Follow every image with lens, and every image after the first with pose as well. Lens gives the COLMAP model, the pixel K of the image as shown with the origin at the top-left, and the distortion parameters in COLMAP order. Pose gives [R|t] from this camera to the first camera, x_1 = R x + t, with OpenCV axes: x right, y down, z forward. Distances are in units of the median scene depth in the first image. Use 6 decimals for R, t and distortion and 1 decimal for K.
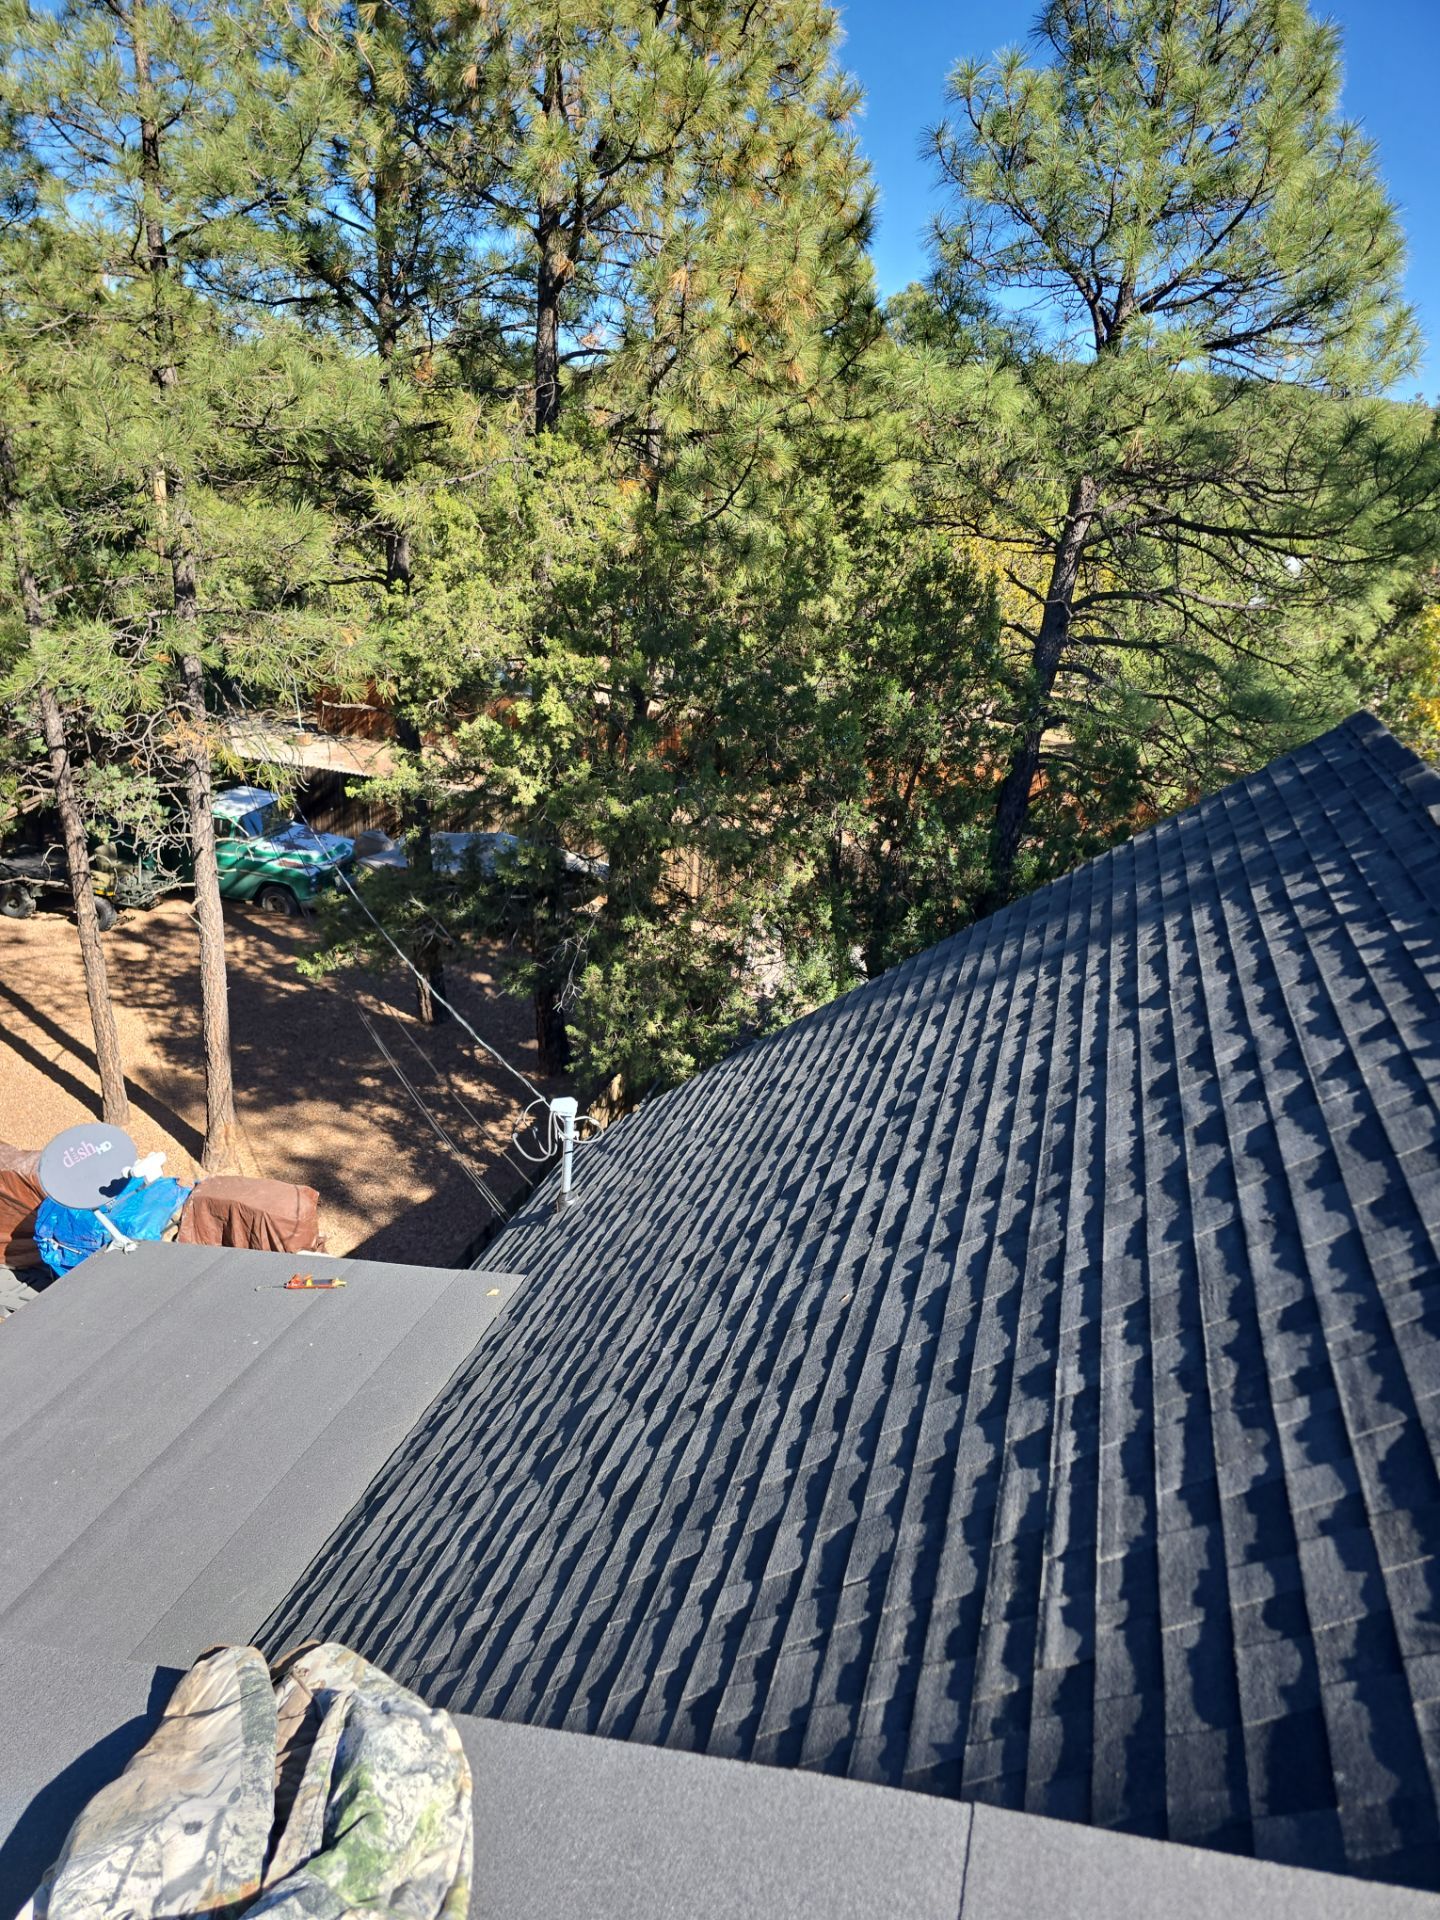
lens RADIAL K [[1284.0, 0, 788.3], [0, 1284.0, 967.0], [0, 0, 1]] dist [0.062663, -0.063713]
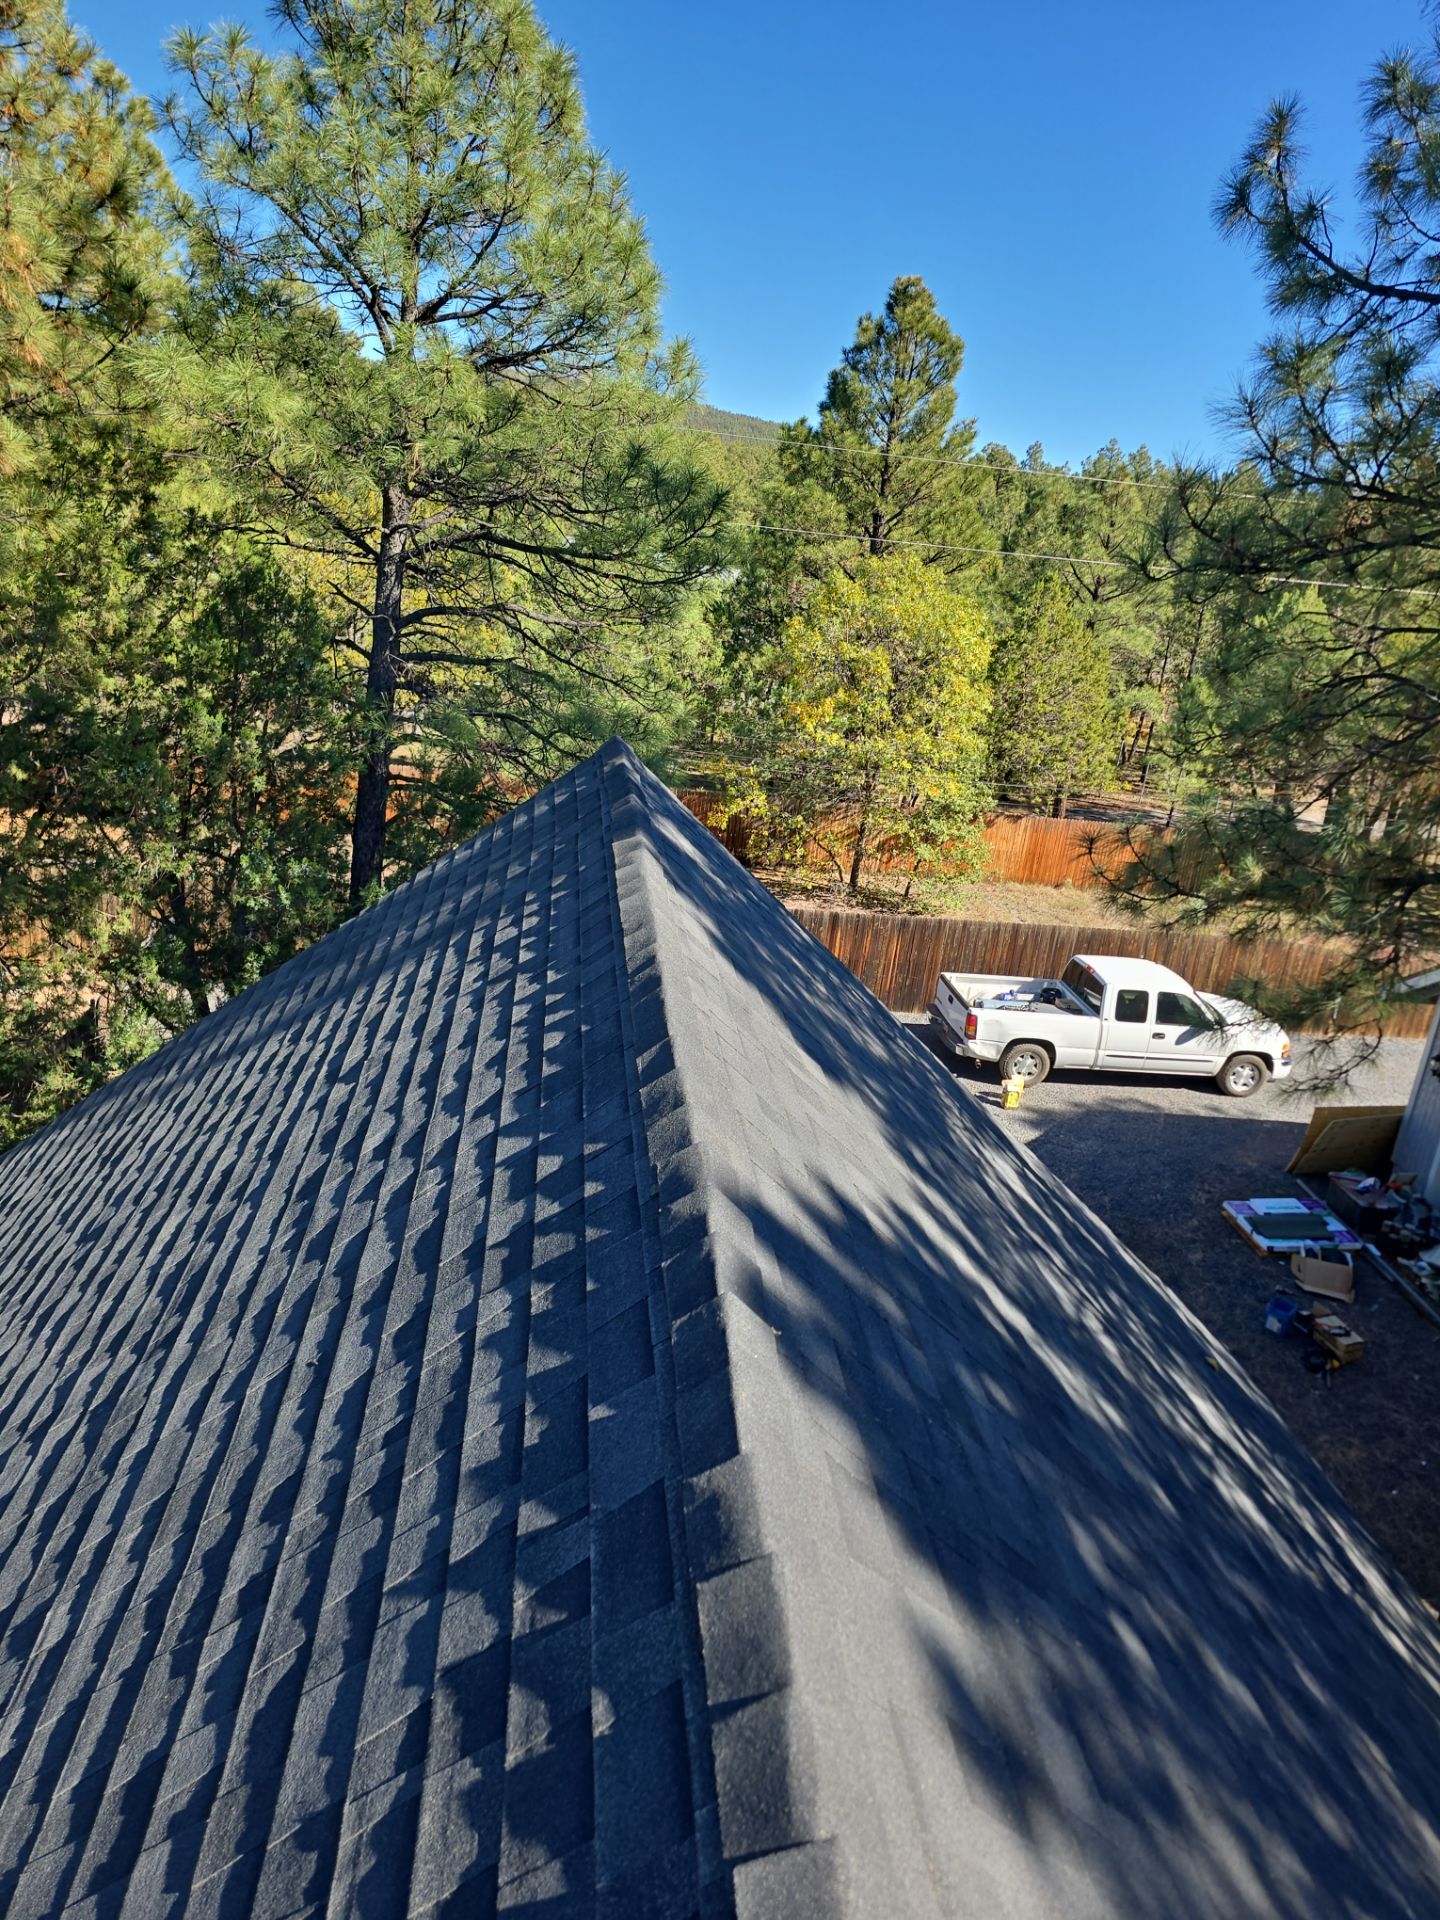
lens RADIAL K [[1284.0, 0, 788.3], [0, 1284.0, 967.0], [0, 0, 1]] dist [0.062663, -0.063713]
pose [[0.911017, -0.110312, 0.397340, 0.202898], [0.112135, 0.993517, 0.018724, -0.029885], [-0.396829, 0.027498, 0.917480, 0.036000]]
